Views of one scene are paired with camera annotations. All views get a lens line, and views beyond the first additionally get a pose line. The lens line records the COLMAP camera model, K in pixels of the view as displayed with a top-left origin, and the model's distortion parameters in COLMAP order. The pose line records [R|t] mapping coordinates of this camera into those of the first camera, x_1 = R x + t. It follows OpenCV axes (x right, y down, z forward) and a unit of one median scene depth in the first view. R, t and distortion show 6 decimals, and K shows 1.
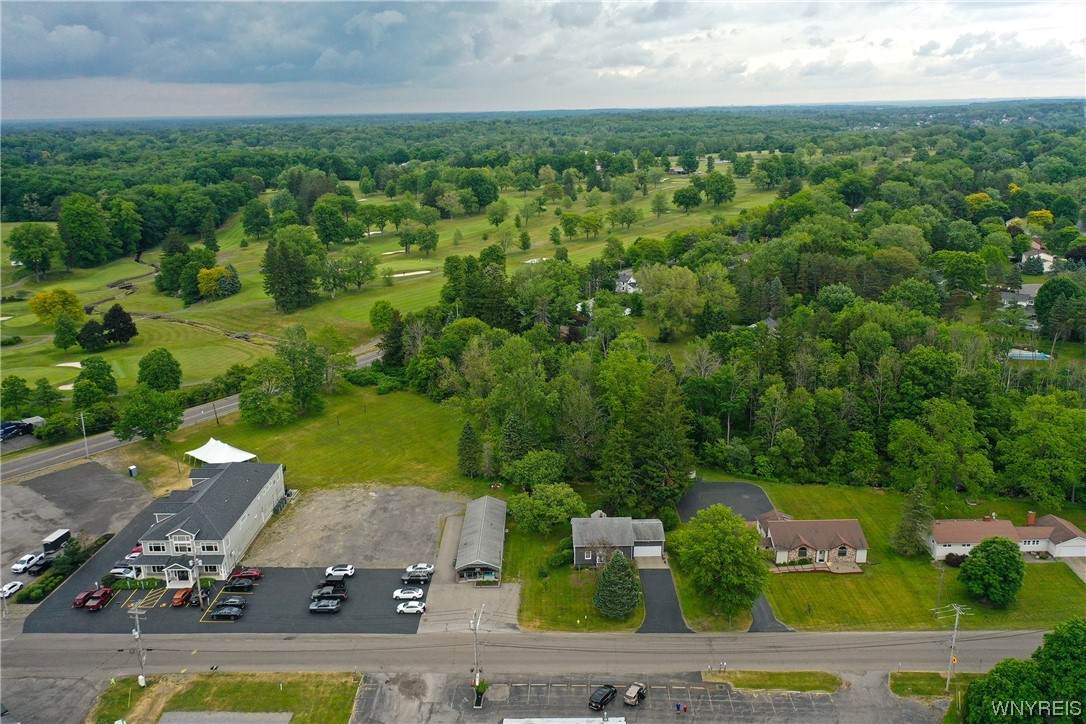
lens RADIAL K [[859.9, 0, 540.4], [0, 859.9, 363.5], [0, 0, 1]] dist [0.005510, 0.004677]
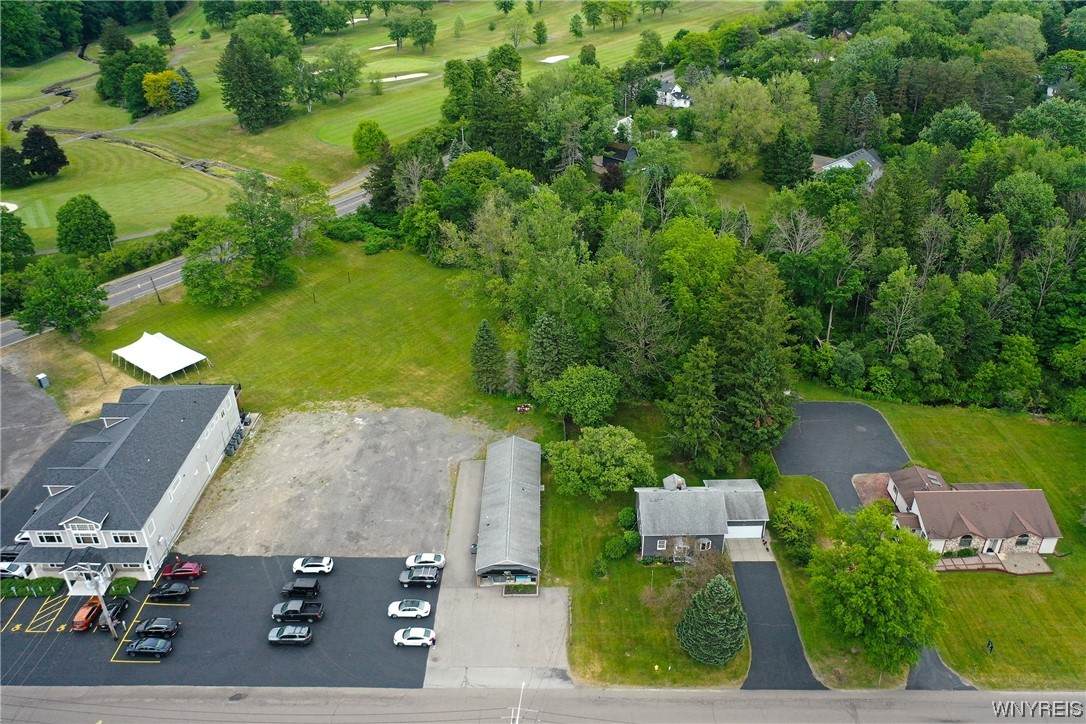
lens RADIAL K [[859.9, 0, 544.2], [0, 859.9, 364.7], [0, 0, 1]] dist [0.005510, 0.004677]
pose [[0.999999, -0.000735, -0.001088, -0.031995], [0.000975, 0.970923, 0.239391, -0.071761], [0.000881, -0.239392, 0.970923, 0.274705]]
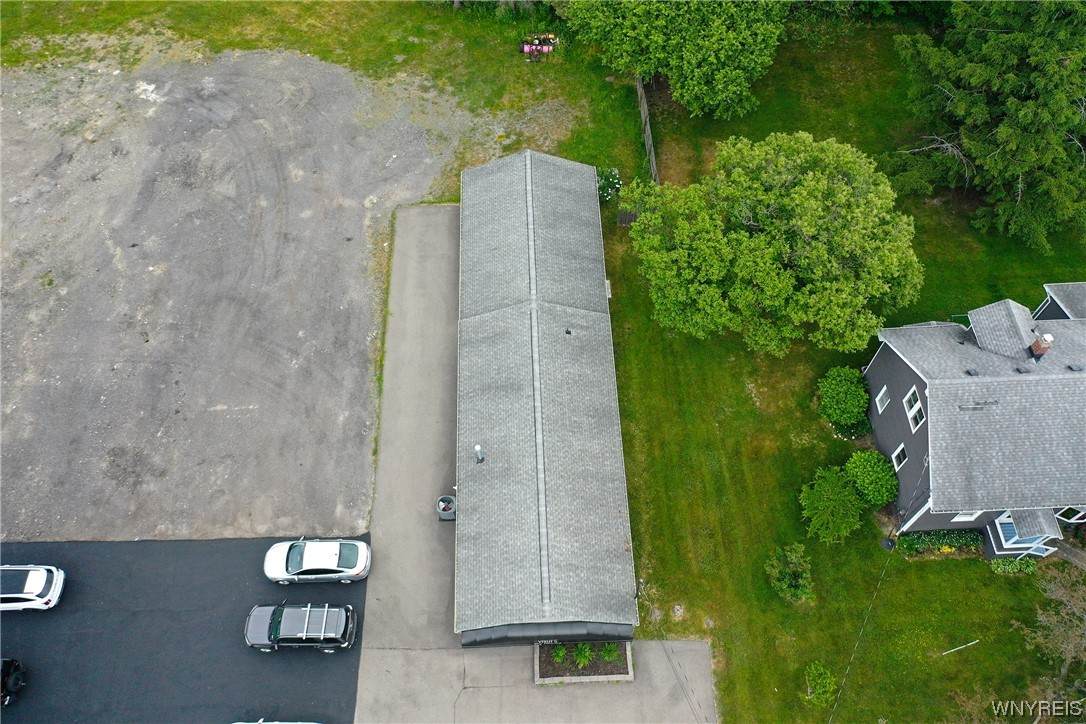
lens RADIAL K [[859.9, 0, 548.0], [0, 859.9, 365.5], [0, 0, 1]] dist [0.005510, 0.004677]
pose [[0.999149, -0.033641, 0.023887, -0.058120], [0.008499, 0.734358, 0.678710, 0.013137], [-0.040374, -0.677929, 0.734018, 0.670304]]
